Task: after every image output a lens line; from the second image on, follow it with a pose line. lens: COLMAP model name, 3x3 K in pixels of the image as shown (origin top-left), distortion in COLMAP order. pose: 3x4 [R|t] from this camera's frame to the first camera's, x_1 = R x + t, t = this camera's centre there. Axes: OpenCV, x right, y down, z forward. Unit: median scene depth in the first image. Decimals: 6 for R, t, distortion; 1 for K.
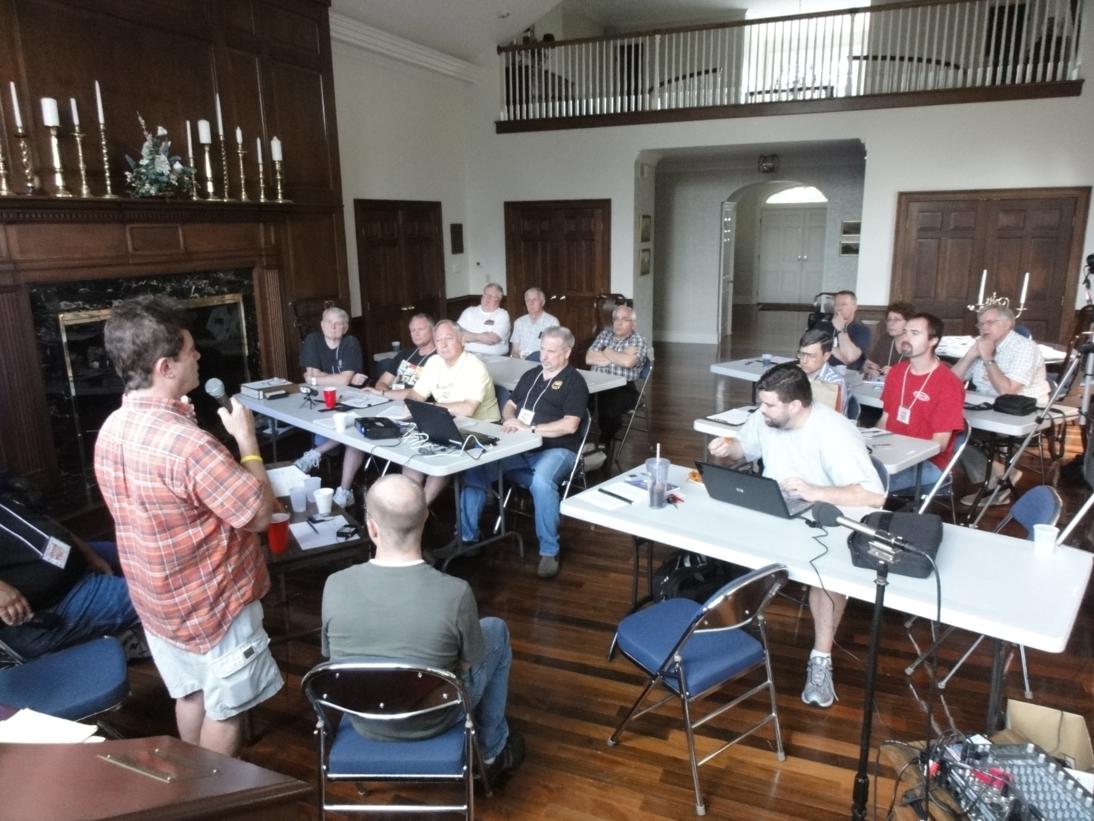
lens RADIAL K [[762.8, 0, 547.0], [0, 762.8, 410.5], [0, 0, 1]] dist [0.001357, 0.004454]
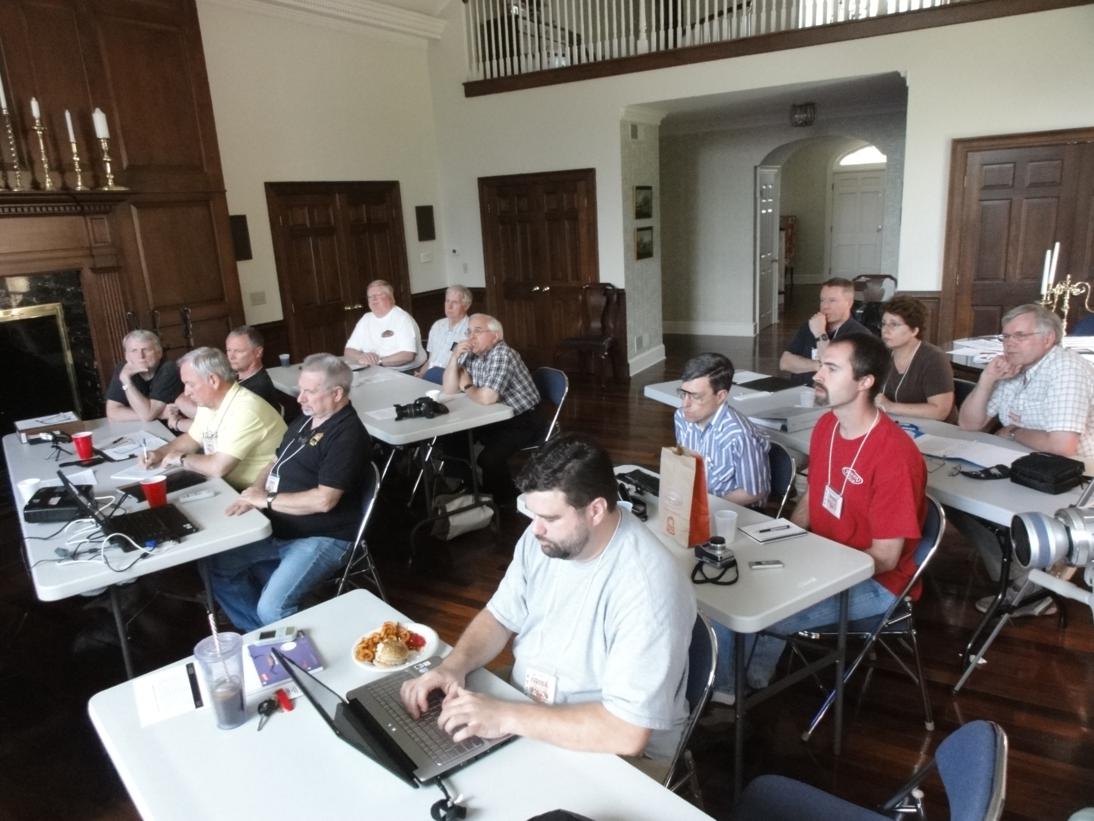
lens RADIAL K [[762.8, 0, 547.0], [0, 762.8, 410.5], [0, 0, 1]] dist [0.001357, 0.004454]
pose [[0.989504, -0.002504, -0.144485, 0.174664], [0.006280, 0.999650, 0.025680, -0.042579], [0.144370, -0.026318, 0.989174, 0.195849]]
